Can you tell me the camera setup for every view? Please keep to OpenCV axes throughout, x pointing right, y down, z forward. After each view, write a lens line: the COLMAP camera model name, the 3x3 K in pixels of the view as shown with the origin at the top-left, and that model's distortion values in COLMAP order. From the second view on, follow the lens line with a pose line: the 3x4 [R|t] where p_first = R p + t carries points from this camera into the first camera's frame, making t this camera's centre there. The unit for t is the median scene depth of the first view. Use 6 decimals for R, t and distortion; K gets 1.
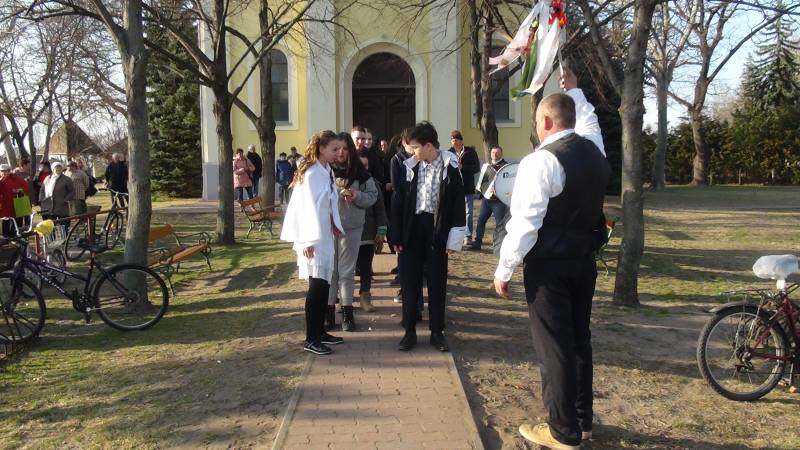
lens RADIAL K [[681.7, 0, 397.8], [0, 681.7, 220.5], [0, 0, 1]] dist [-0.010403, -0.003742]
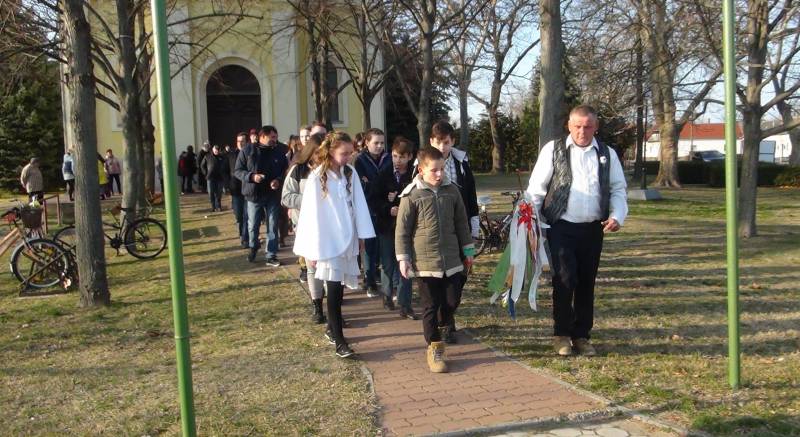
lens RADIAL K [[714.8, 0, 399.7], [0, 714.8, 218.8], [0, 0, 1]] dist [-0.065693, 0.000000]
pose [[0.964772, -0.034348, 0.260834, -0.064856], [0.033400, 0.999409, 0.008071, 0.018984], [-0.260957, 0.000925, 0.965350, -0.240398]]
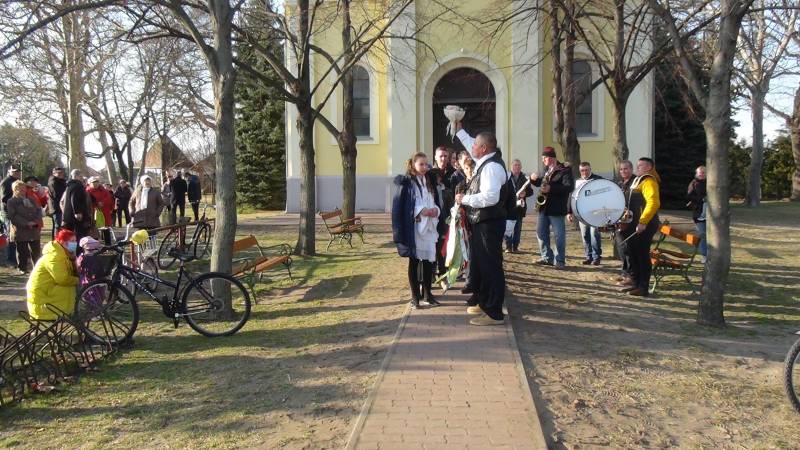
lens RADIAL K [[681.7, 0, 397.8], [0, 681.7, 220.5], [0, 0, 1]] dist [-0.010403, -0.003742]
pose [[0.993011, 0.010457, -0.117559, 0.002268], [-0.012863, 0.999723, -0.019732, 0.000192], [0.117320, 0.021106, 0.992870, -0.003386]]
